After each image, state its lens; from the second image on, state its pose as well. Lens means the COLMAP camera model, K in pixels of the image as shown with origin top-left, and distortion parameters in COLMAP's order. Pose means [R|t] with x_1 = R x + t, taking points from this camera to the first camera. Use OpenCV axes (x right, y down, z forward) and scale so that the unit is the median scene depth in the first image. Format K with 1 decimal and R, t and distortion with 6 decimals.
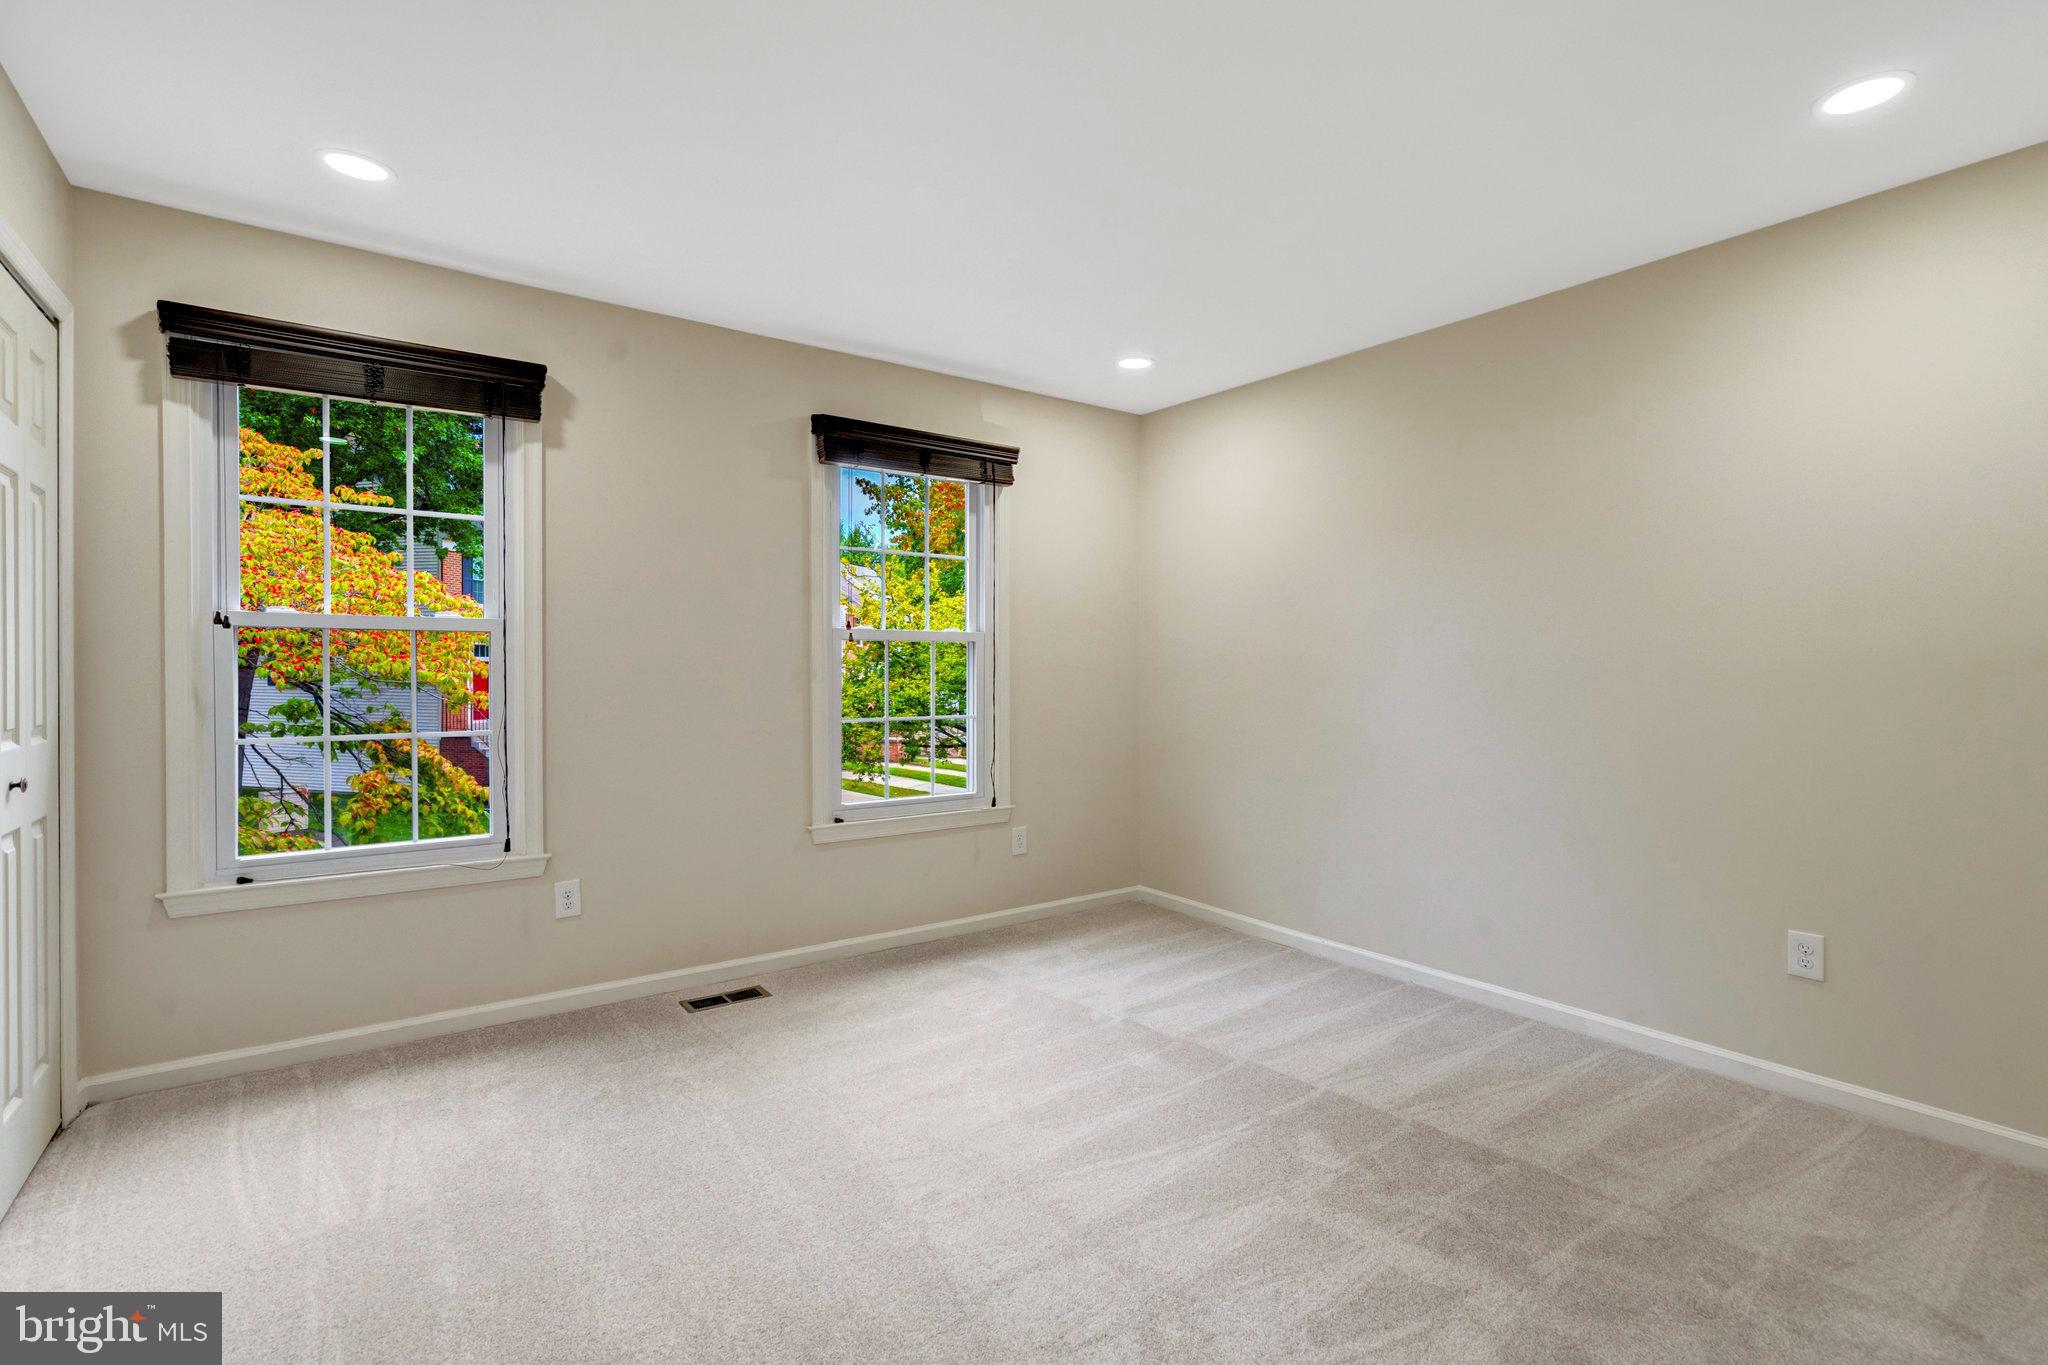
lens RADIAL K [[953.7, 0, 1025.6], [0, 953.7, 669.8], [0, 0, 1]] dist [-0.000451, -0.000006]
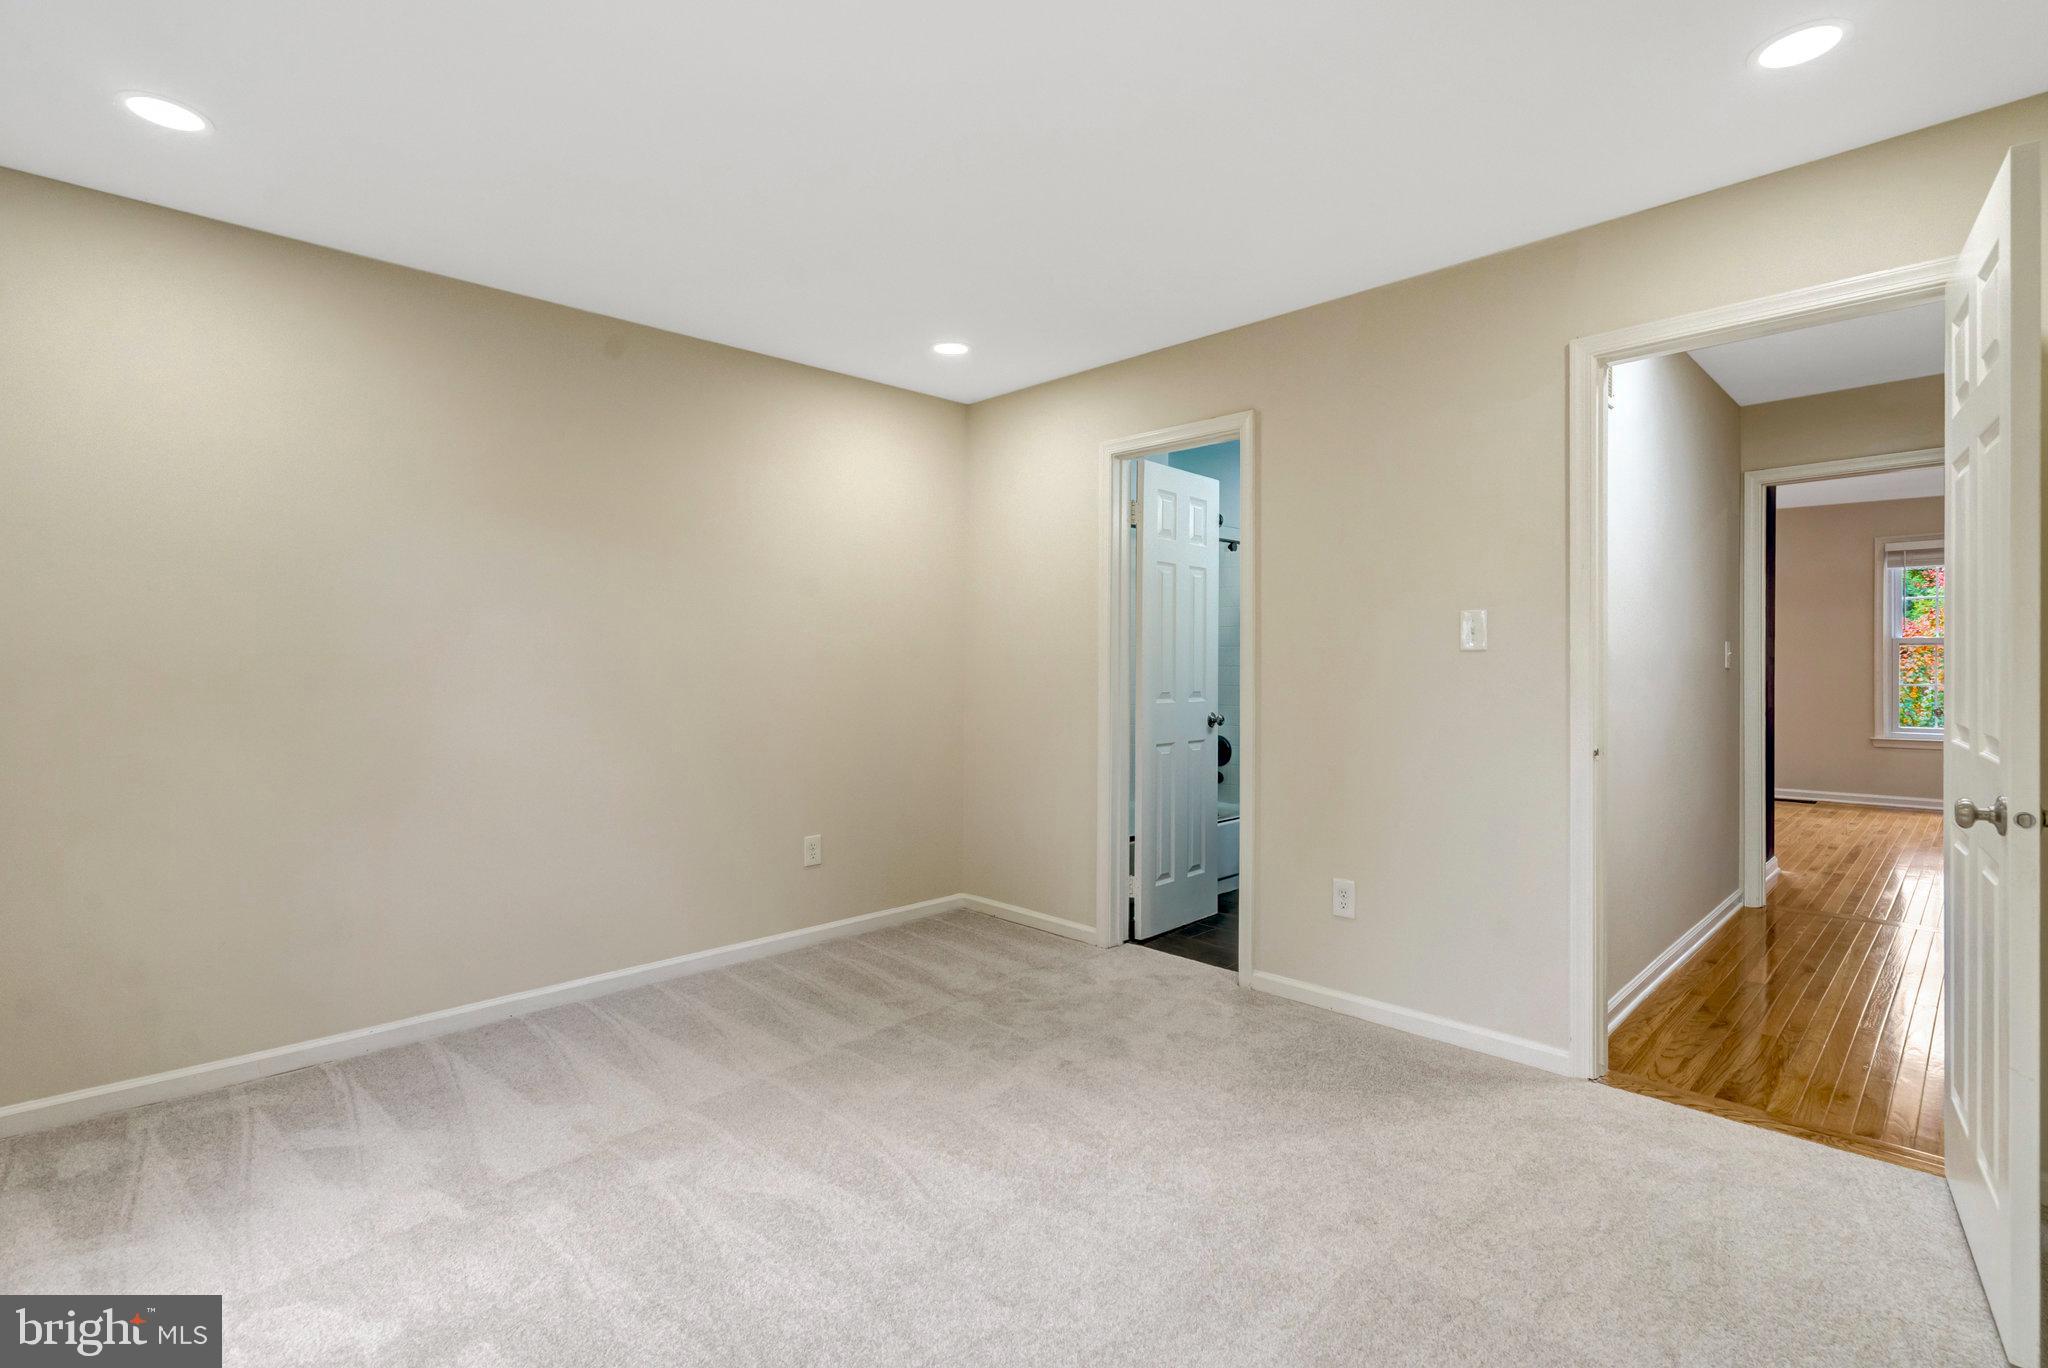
lens RADIAL K [[953.7, 0, 1019.4], [0, 953.7, 672.0], [0, 0, 1]] dist [-0.000451, -0.000006]
pose [[-0.149927, -0.010148, 0.988645, -0.733178], [0.010282, 0.999877, 0.011823, -0.002507], [-0.988644, 0.011938, -0.149804, 0.881926]]
